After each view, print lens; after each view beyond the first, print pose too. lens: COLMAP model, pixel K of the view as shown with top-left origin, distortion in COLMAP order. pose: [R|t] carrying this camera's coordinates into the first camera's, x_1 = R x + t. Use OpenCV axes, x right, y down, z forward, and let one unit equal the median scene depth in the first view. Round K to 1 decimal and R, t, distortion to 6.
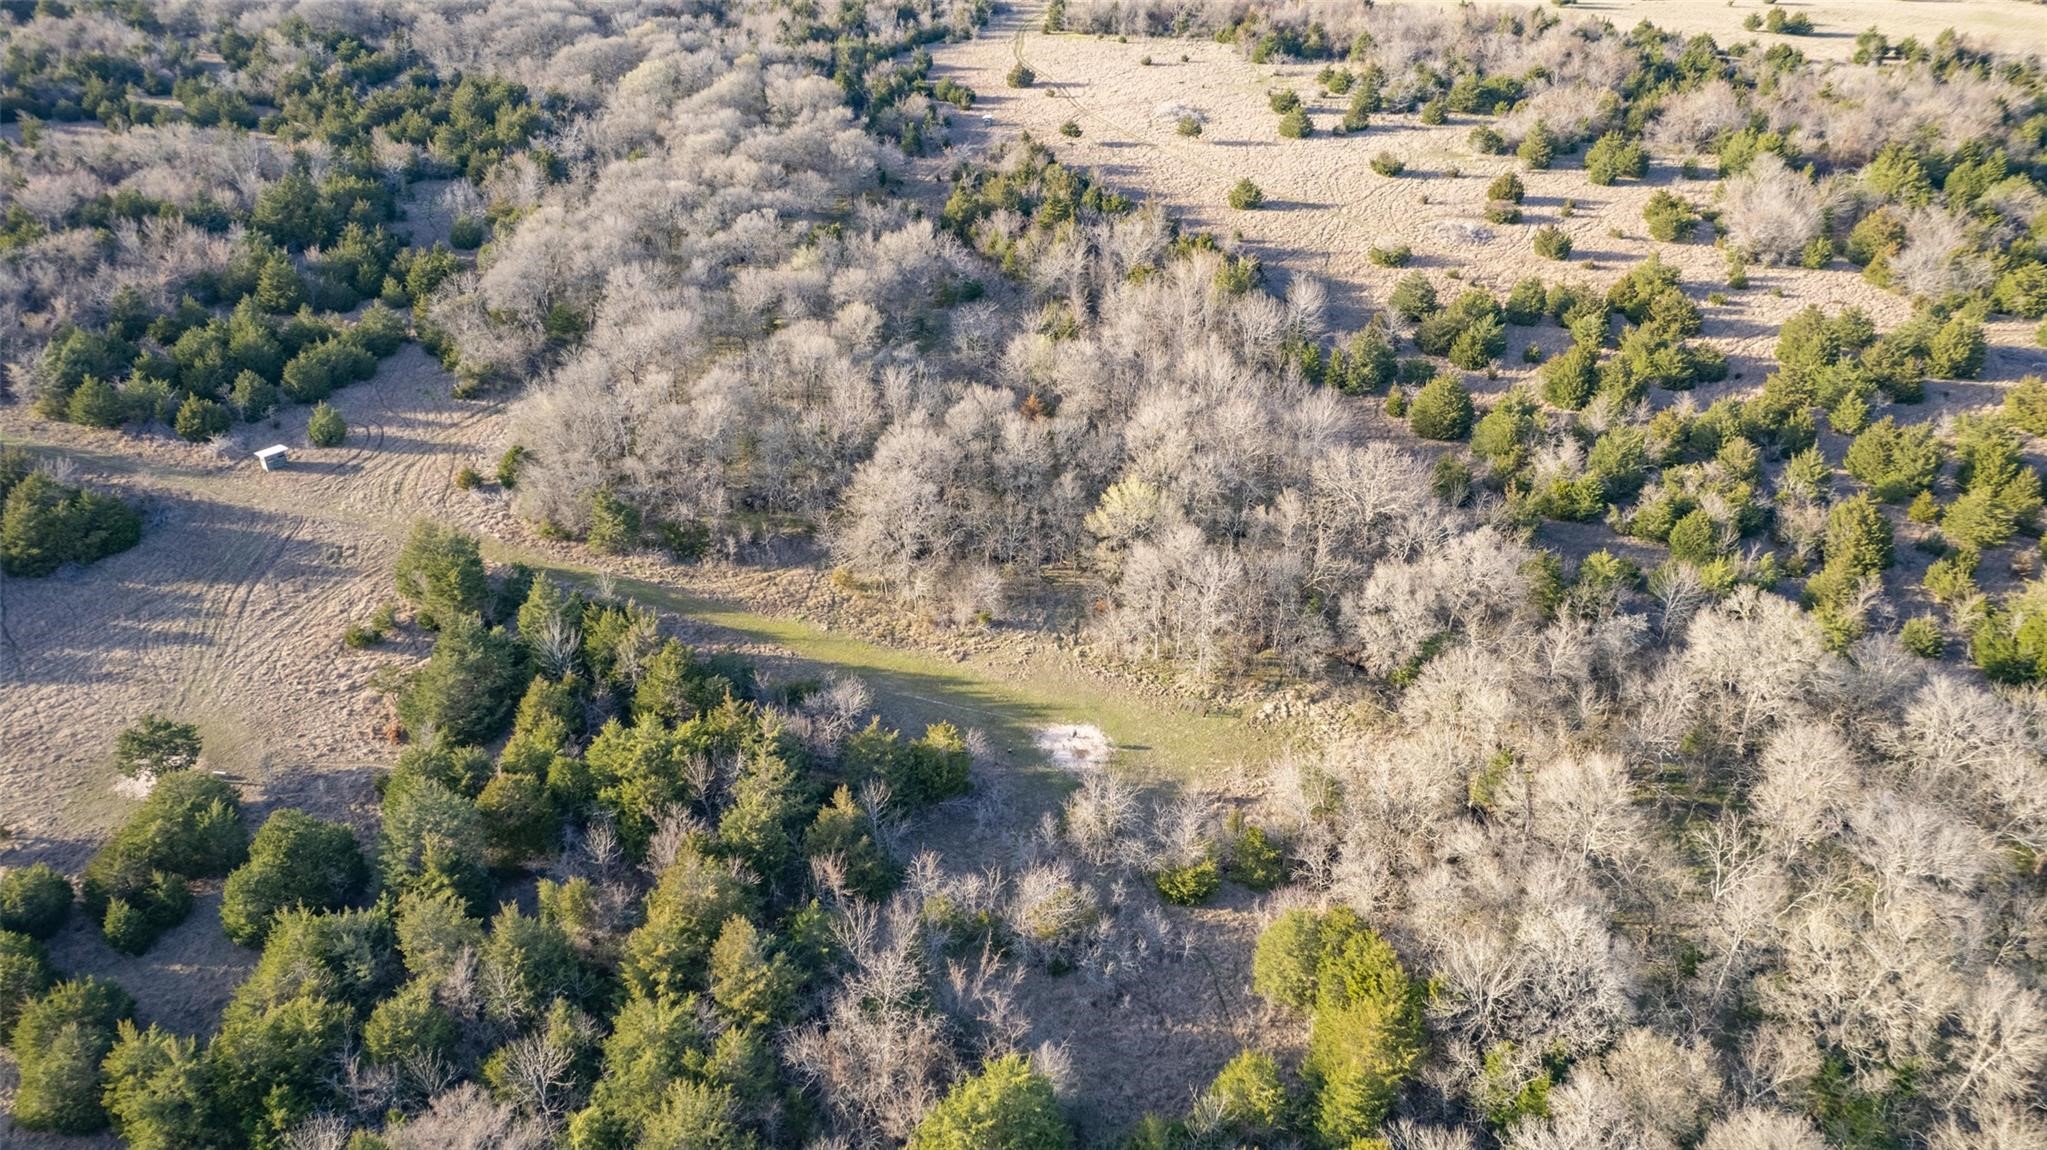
lens RADIAL K [[1306.3, 0, 1023.5], [0, 1306.3, 575.0], [0, 0, 1]] dist [-0.092132, 0.084145]
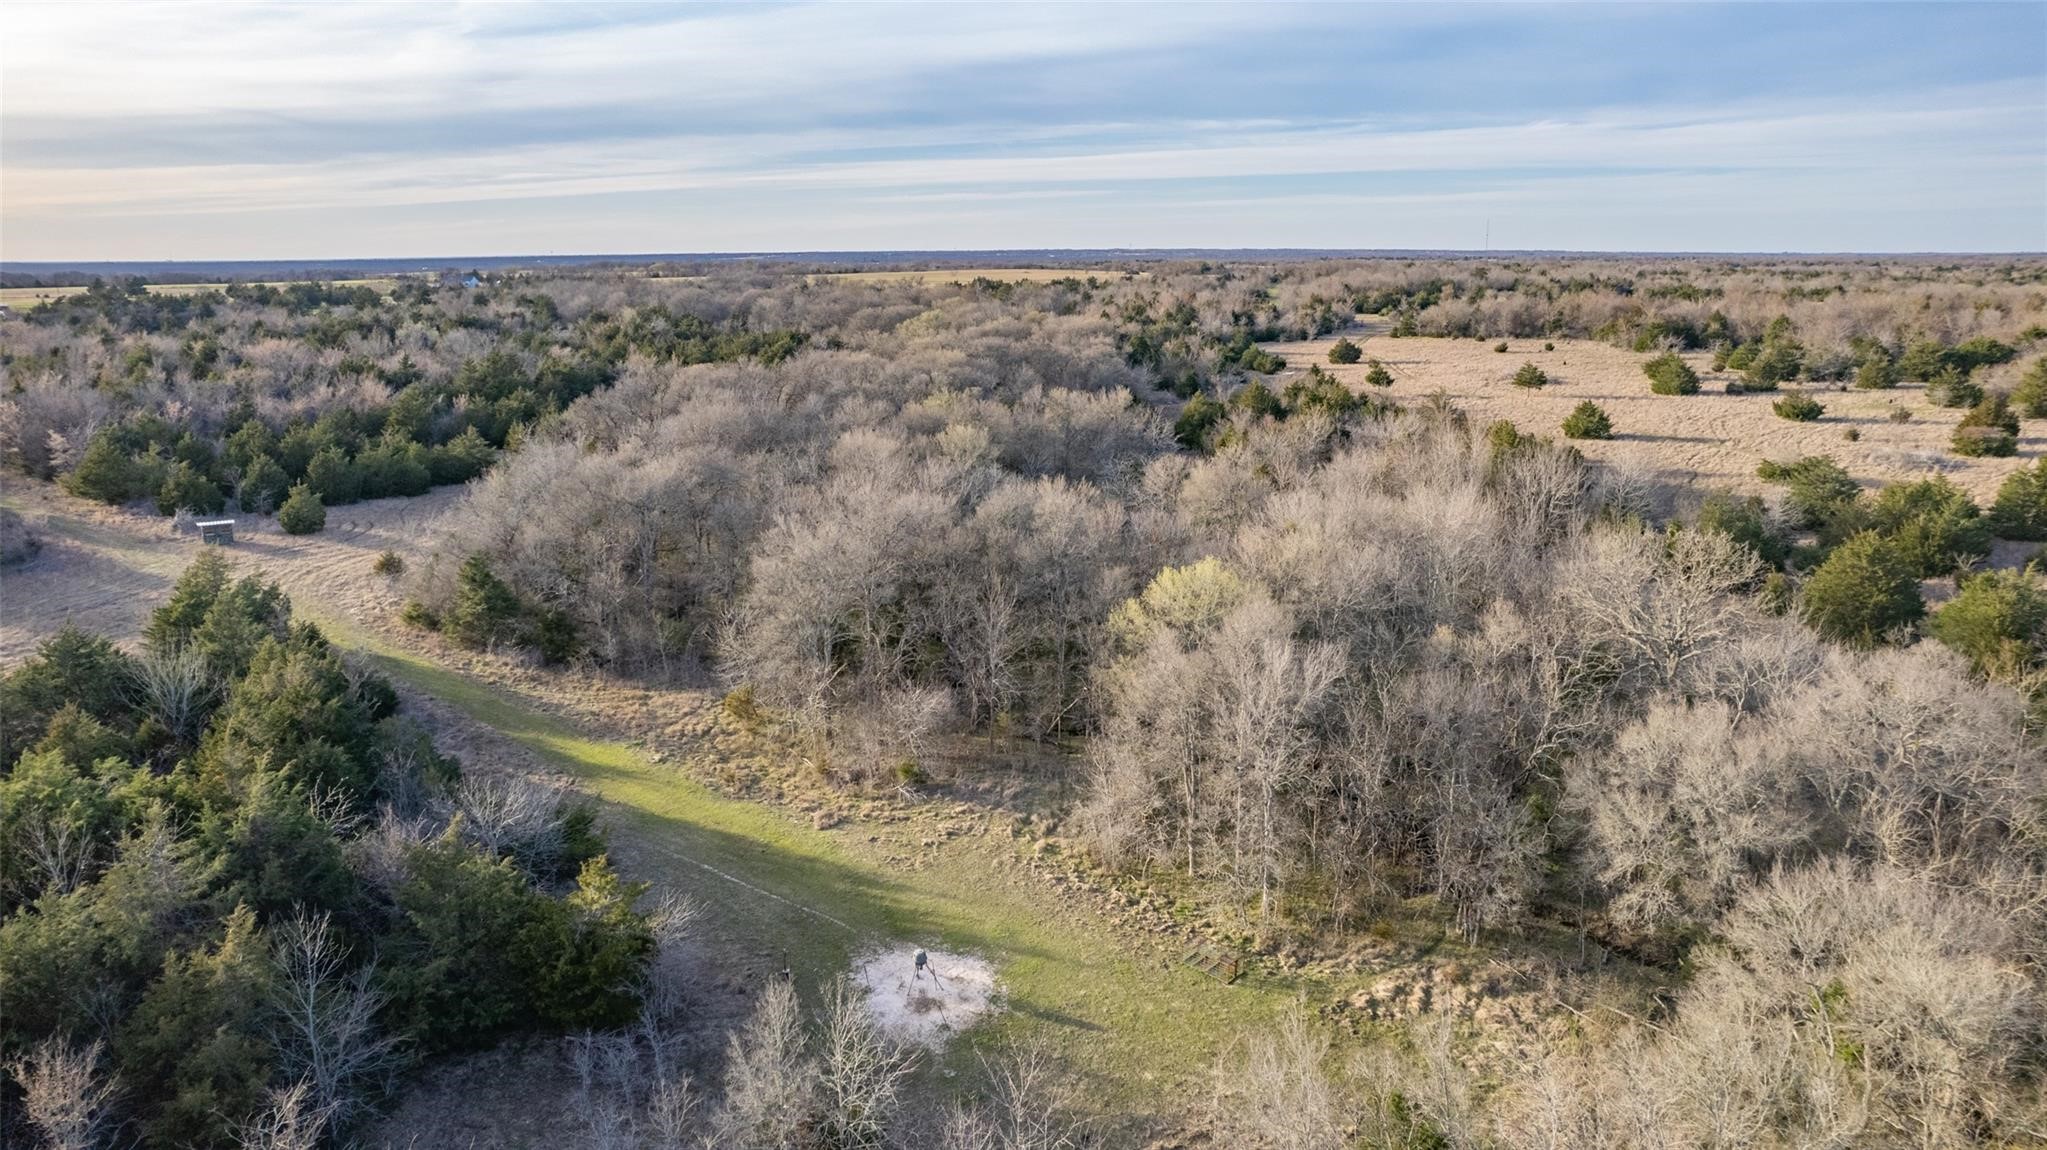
lens RADIAL K [[1306.3, 0, 1023.5], [0, 1306.3, 575.0], [0, 0, 1]] dist [-0.092132, 0.084145]
pose [[0.948836, 0.057672, -0.310457, 0.098553], [-0.150716, 0.946674, -0.284769, 0.055261], [0.277479, 0.316990, 0.906931, 0.254470]]
